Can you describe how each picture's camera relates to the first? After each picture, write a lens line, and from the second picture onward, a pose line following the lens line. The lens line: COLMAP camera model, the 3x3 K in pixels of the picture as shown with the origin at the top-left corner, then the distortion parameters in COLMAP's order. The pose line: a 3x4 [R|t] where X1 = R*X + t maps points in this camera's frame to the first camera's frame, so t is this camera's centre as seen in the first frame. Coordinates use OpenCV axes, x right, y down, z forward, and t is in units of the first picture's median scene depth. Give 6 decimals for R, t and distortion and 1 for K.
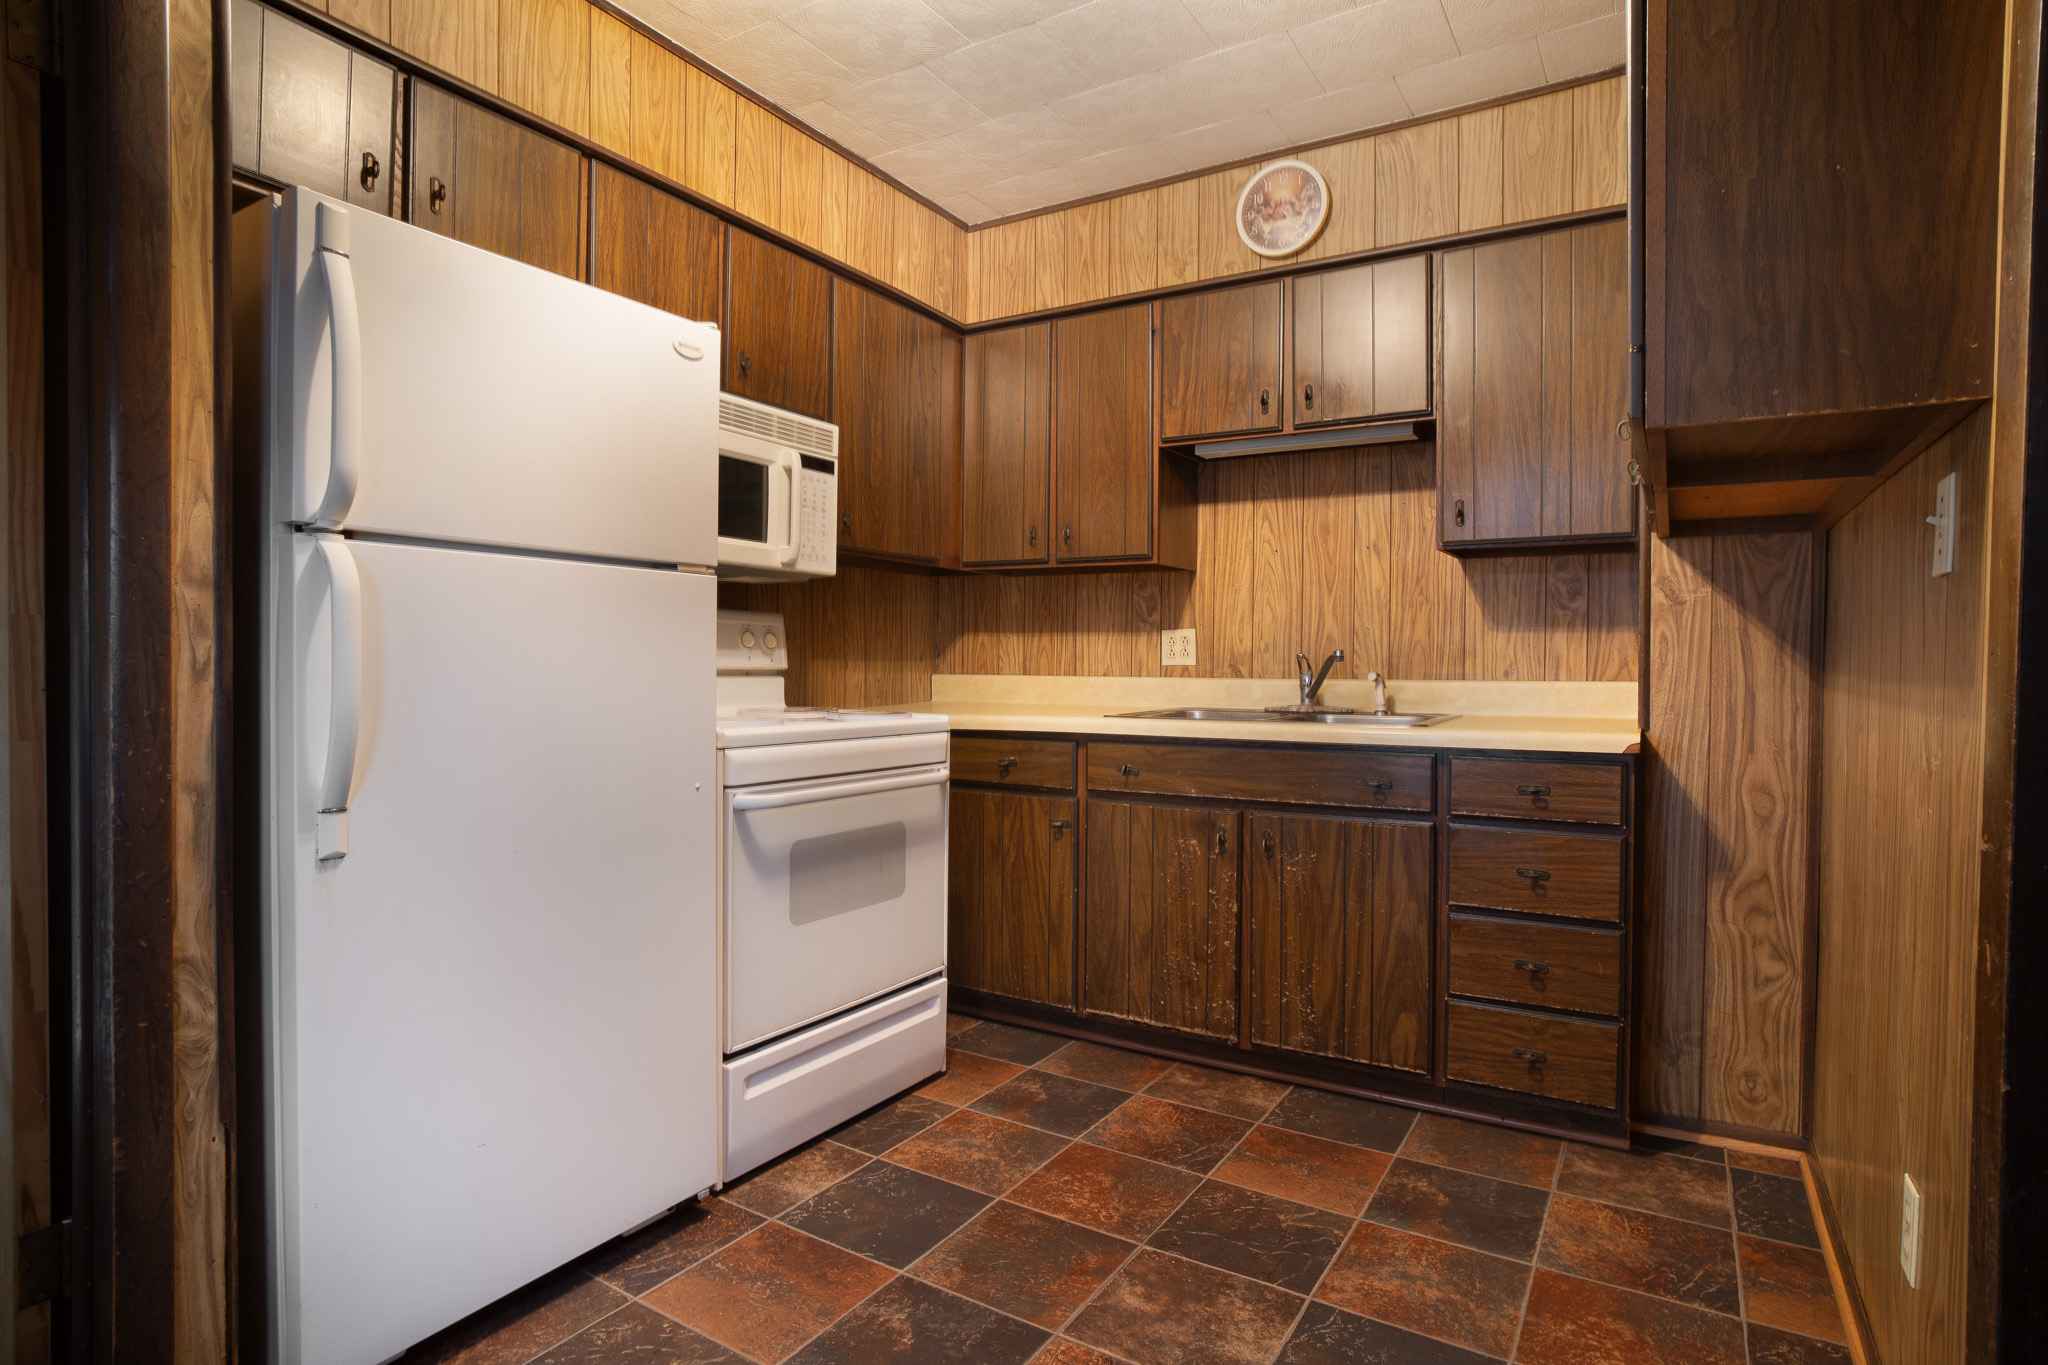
lens RADIAL K [[1096.4, 0, 1024.0], [0, 1096.4, 682.5], [0, 0, 1]] dist [-0.034631, 0.000027]
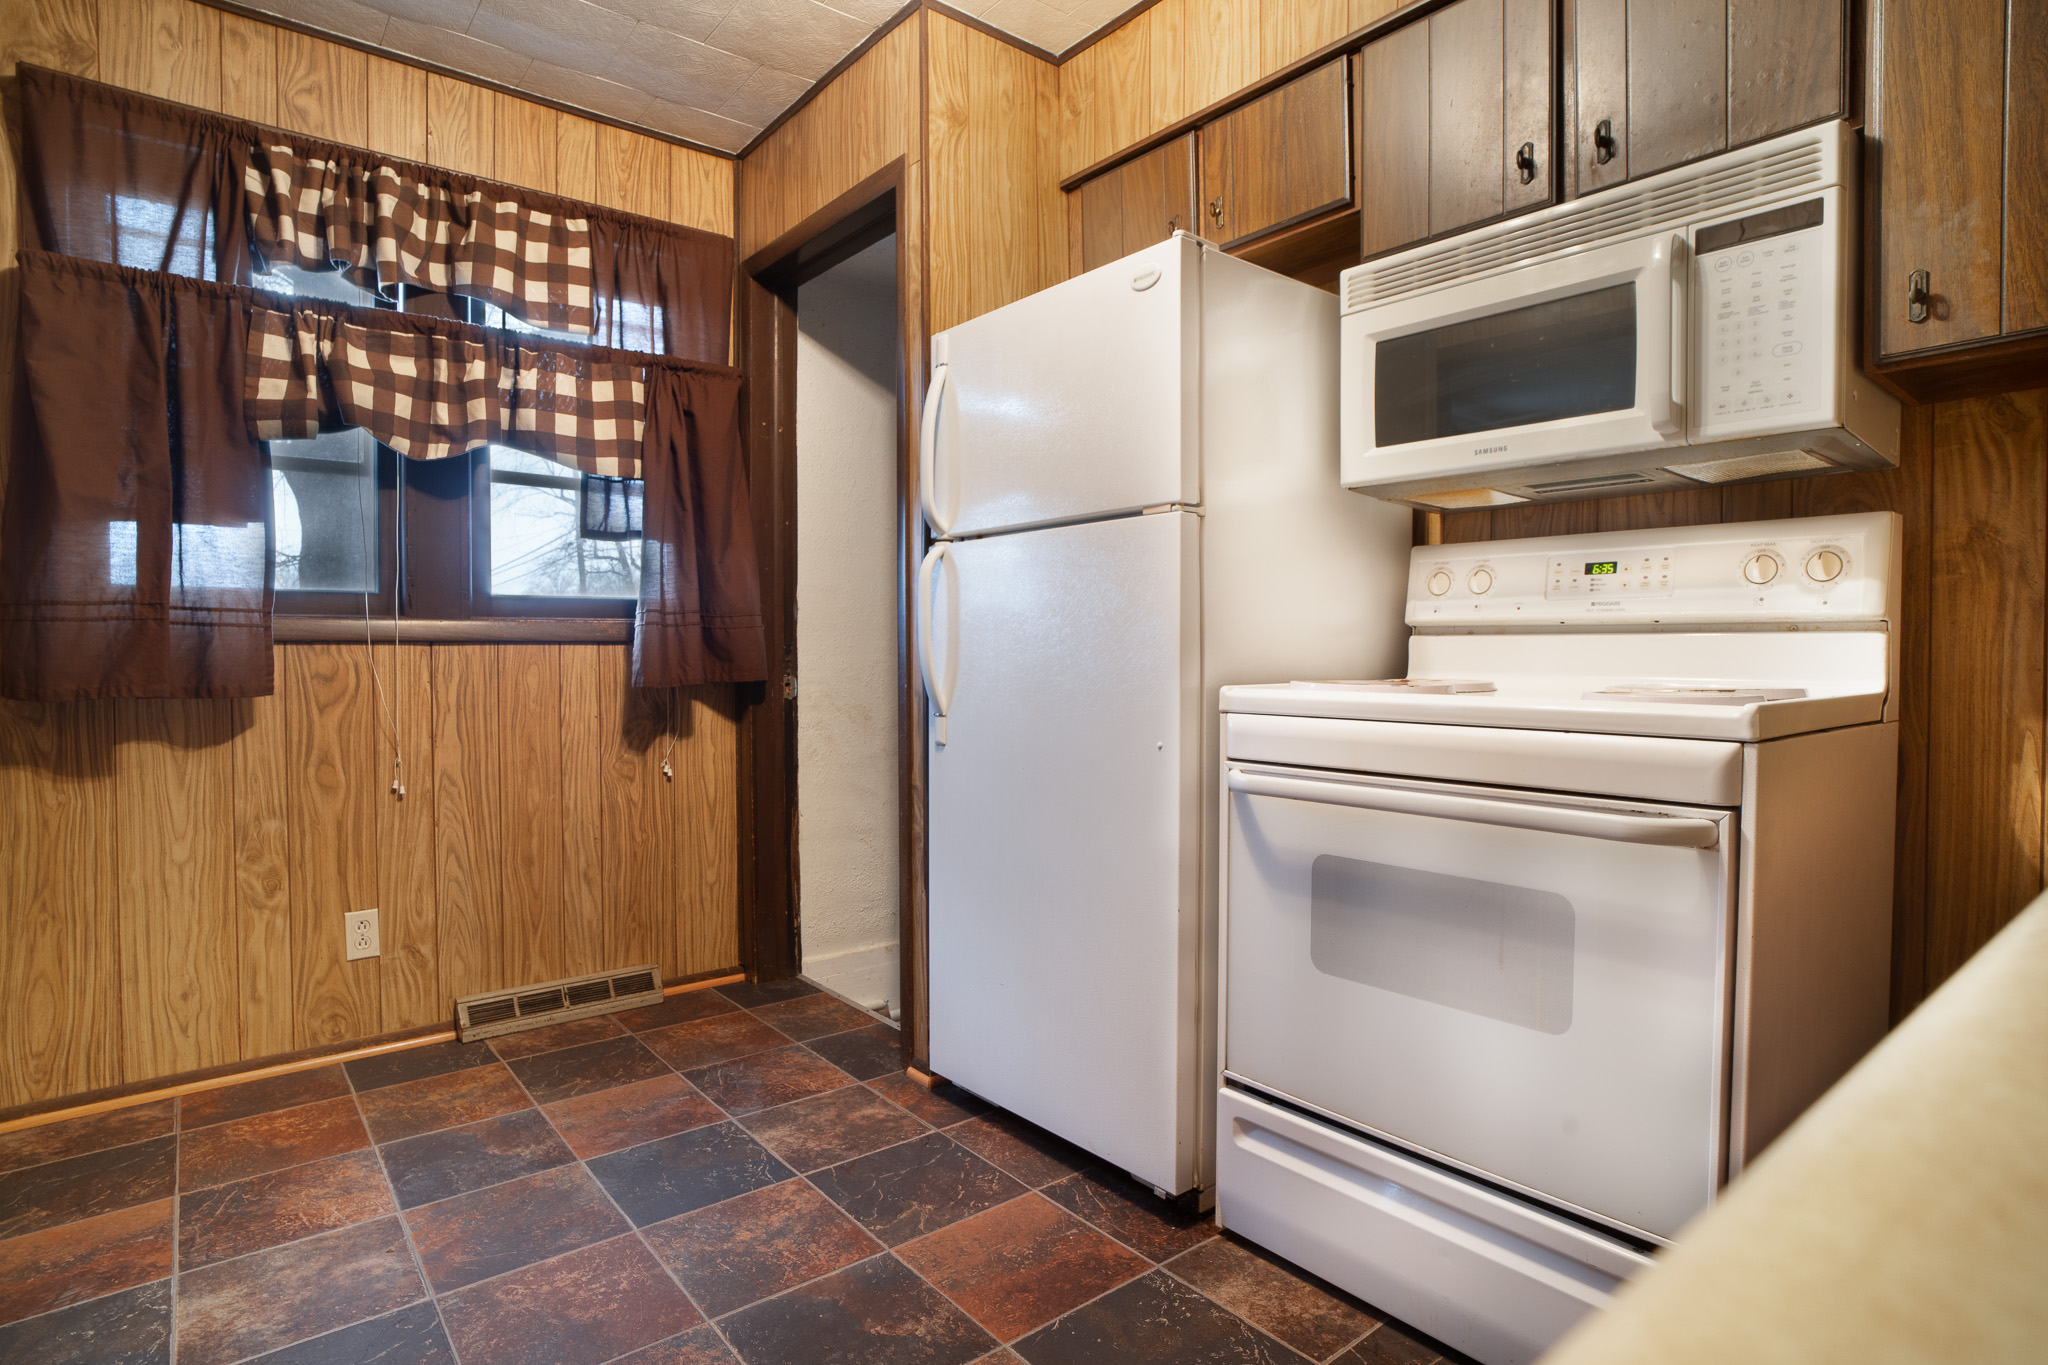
lens RADIAL K [[1096.4, 0, 1024.0], [0, 1096.4, 682.5], [0, 0, 1]] dist [-0.034631, 0.000027]
pose [[-0.357970, 0.014790, -0.933616, 0.564522], [-0.016139, 0.999627, 0.022024, 0.020111], [0.933594, 0.022952, -0.357597, 1.140777]]
